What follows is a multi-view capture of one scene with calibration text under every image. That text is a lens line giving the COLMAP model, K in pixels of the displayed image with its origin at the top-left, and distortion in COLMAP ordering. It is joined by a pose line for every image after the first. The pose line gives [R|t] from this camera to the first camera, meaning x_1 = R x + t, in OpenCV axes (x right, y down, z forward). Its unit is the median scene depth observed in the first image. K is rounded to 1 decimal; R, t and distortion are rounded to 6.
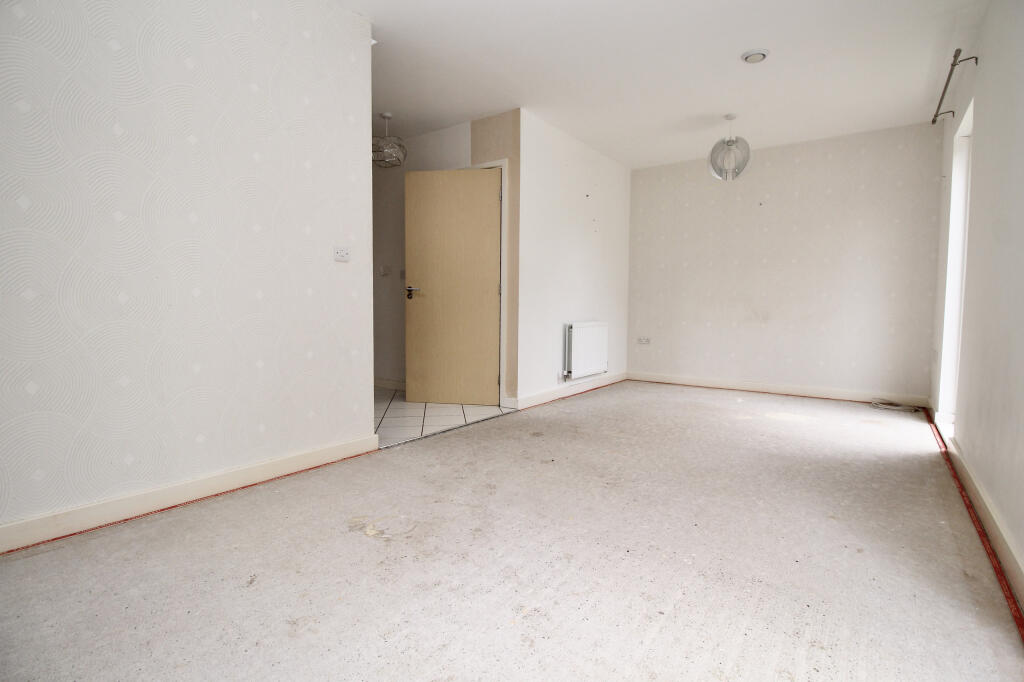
lens RADIAL K [[491.2, 0, 512.1], [0, 491.2, 338.7], [0, 0, 1]] dist [-0.015662, -0.003922]
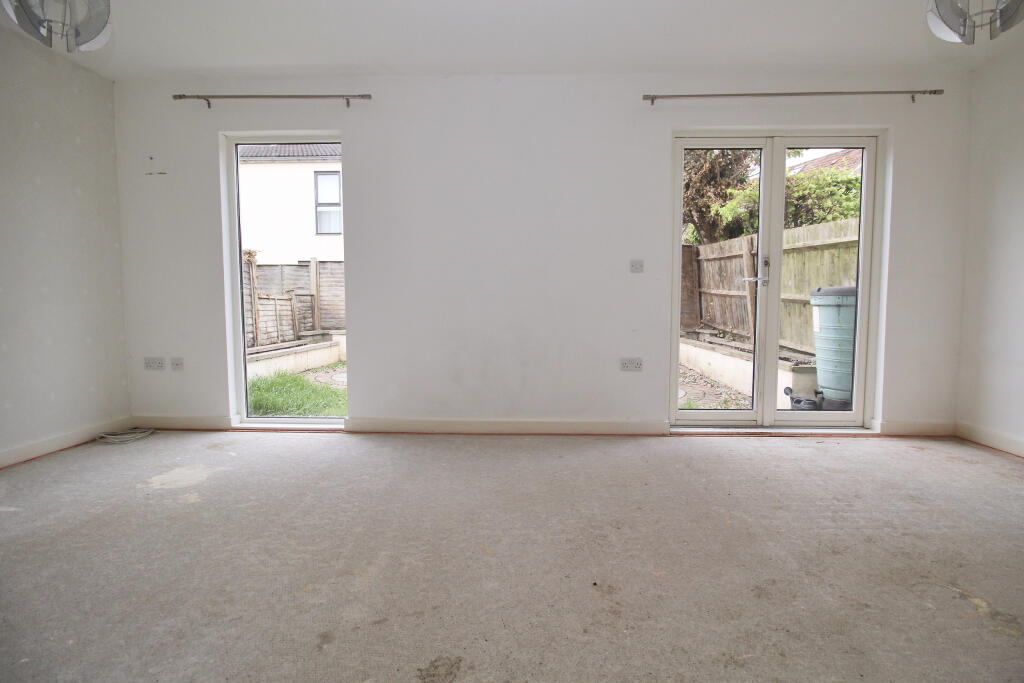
lens RADIAL K [[491.2, 0, 511.6], [0, 491.2, 340.4], [0, 0, 1]] dist [-0.015662, -0.003922]
pose [[-0.558741, -0.071702, 0.826237, -0.478036], [0.048662, 0.991705, 0.118970, -0.171036], [-0.827914, 0.106680, -0.550616, 2.030581]]
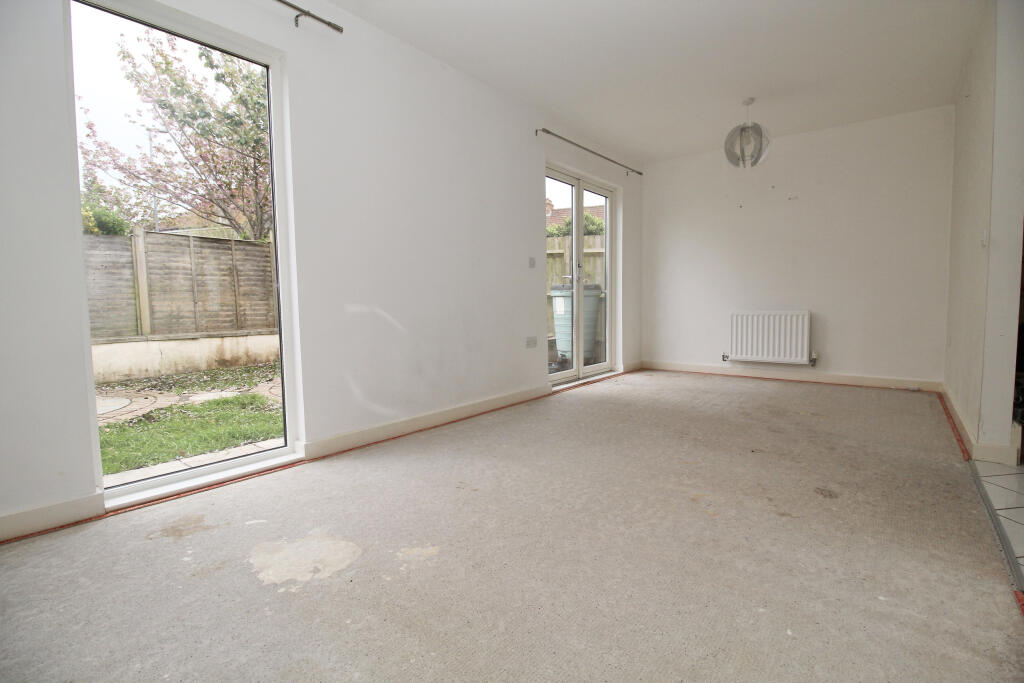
lens RADIAL K [[491.2, 0, 509.6], [0, 491.2, 344.0], [0, 0, 1]] dist [-0.015662, -0.003922]
pose [[-0.999423, -0.001608, 0.033939, 0.809420], [0.003496, 0.988711, 0.149795, -0.172089], [-0.033797, 0.149827, -0.988134, 2.906014]]
